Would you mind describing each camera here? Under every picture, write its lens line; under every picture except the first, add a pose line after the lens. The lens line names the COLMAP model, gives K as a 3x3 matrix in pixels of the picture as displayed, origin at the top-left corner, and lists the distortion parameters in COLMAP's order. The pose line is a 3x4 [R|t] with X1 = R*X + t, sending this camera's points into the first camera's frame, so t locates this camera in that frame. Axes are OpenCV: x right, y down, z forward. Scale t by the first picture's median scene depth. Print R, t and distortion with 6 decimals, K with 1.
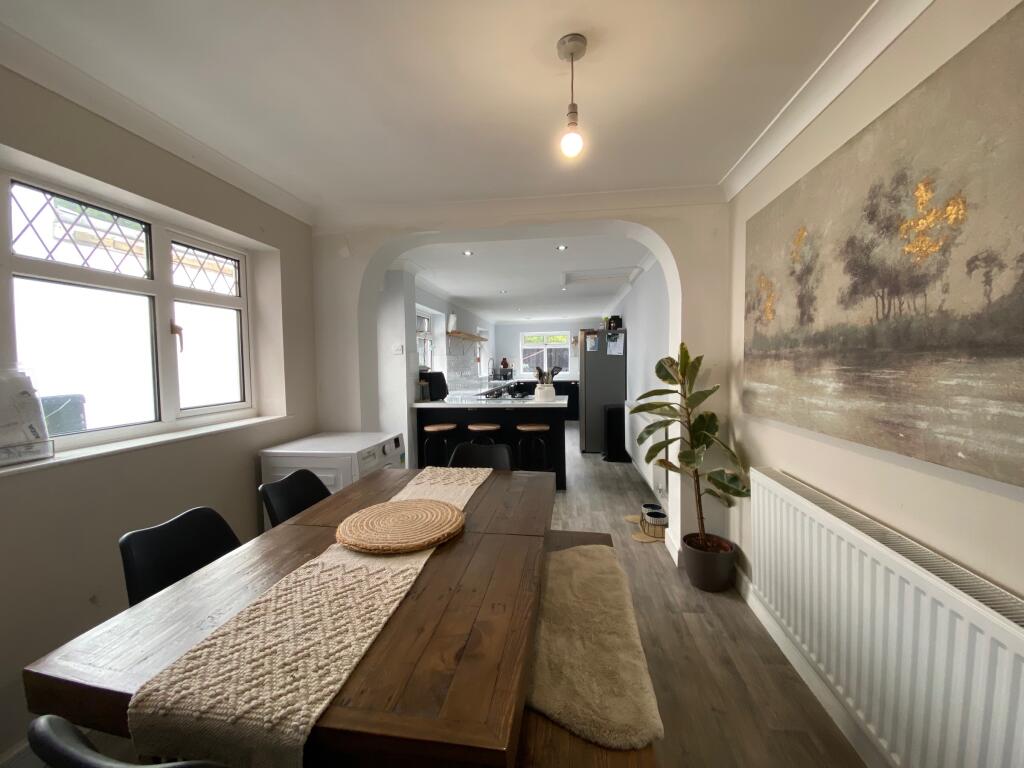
lens RADIAL K [[414.0, 0, 511.4], [0, 414.0, 378.3], [0, 0, 1]] dist [0.000976, -0.000042]
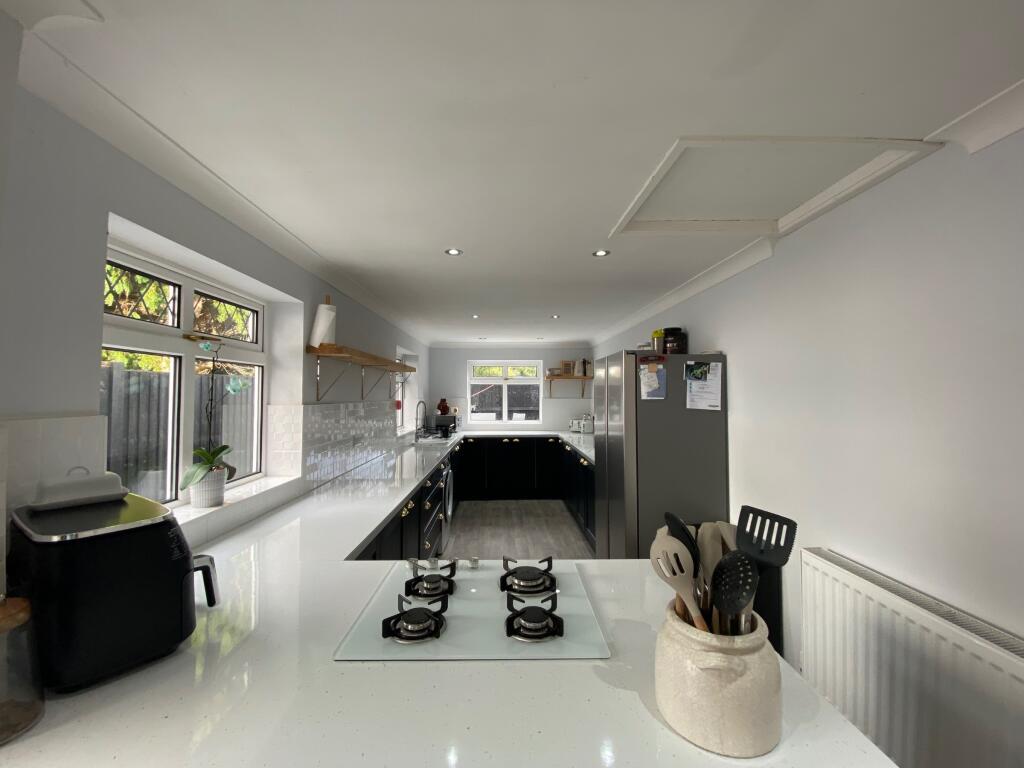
lens RADIAL K [[414.0, 0, 518.3], [0, 414.0, 381.5], [0, 0, 1]] dist [0.000976, -0.000042]
pose [[0.984742, 0.021177, 0.172729, -0.015521], [-0.009088, 0.997472, -0.070481, -0.035479], [-0.173785, 0.067836, 0.982444, 0.395552]]
